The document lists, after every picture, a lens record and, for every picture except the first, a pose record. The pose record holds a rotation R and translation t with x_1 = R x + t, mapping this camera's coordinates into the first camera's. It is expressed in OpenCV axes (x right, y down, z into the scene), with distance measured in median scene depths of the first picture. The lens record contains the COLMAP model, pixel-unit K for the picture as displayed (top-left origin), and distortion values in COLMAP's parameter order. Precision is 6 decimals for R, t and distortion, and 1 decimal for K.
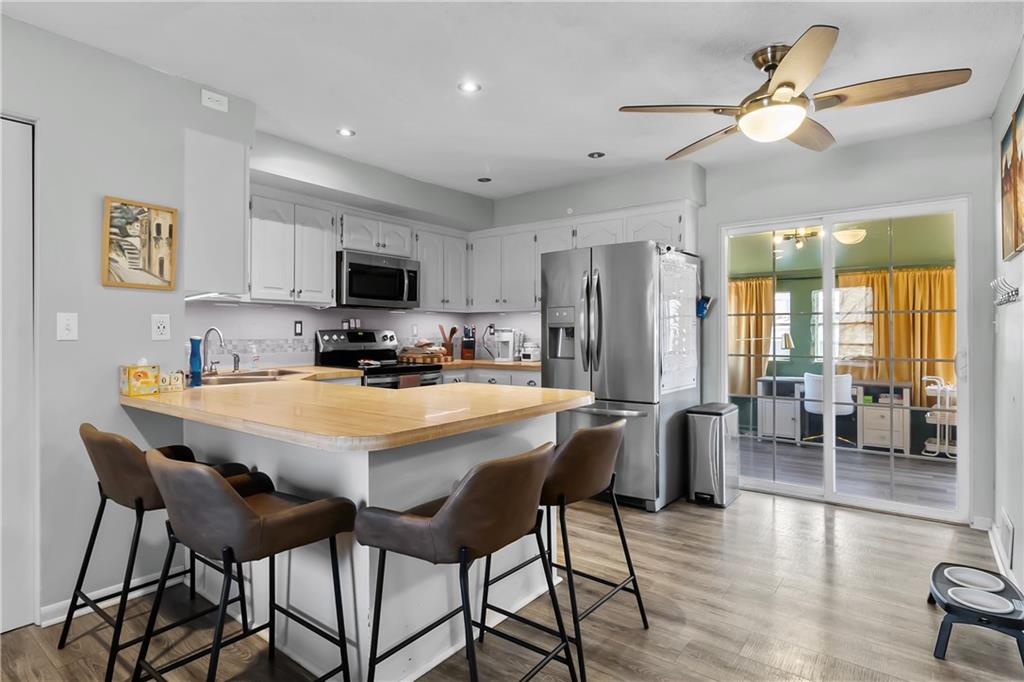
lens RADIAL K [[527.2, 0, 514.2], [0, 527.2, 335.3], [0, 0, 1]] dist [-0.001645, -0.000851]
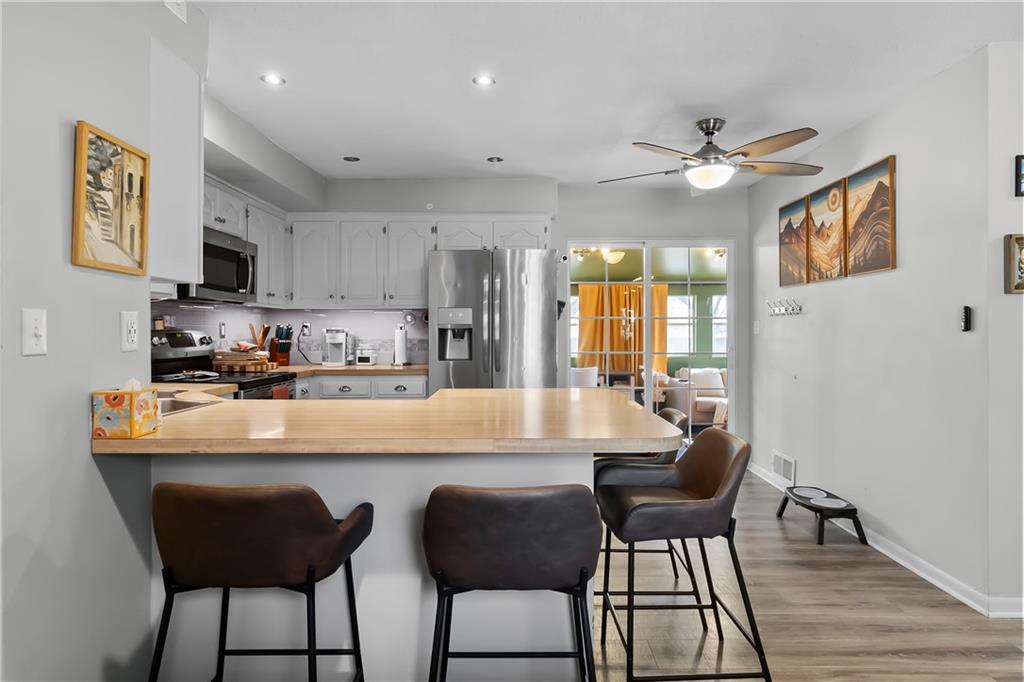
lens RADIAL K [[568.3, 0, 512.0], [0, 568.3, 341.0], [0, 0, 1]] dist [-0.000924, -0.000420]
pose [[0.802699, -0.010154, 0.596298, -0.436213], [0.000724, 0.999871, 0.016051, -0.008725], [-0.596384, -0.012453, 0.802603, 0.089009]]
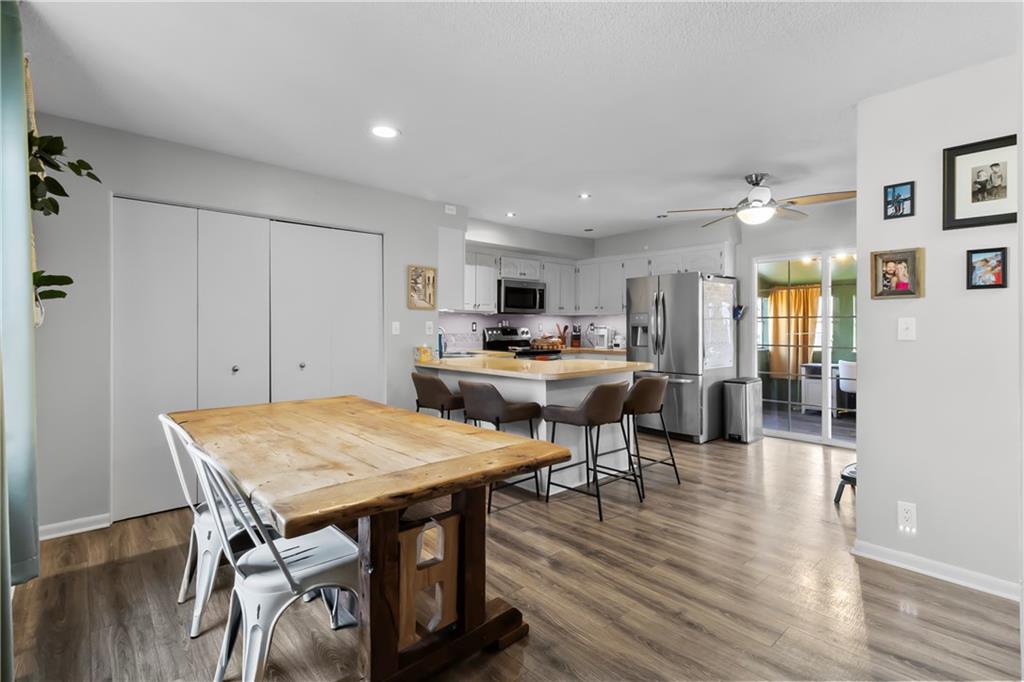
lens RADIAL K [[476.4, 0, 515.2], [0, 476.4, 328.5], [0, 0, 1]] dist [0.002247, 0.000142]
pose [[0.982613, 0.000594, -0.185666, -0.009638], [-0.000439, 1.000000, 0.000880, -0.009382], [0.185667, -0.000783, 0.982612, -0.437318]]
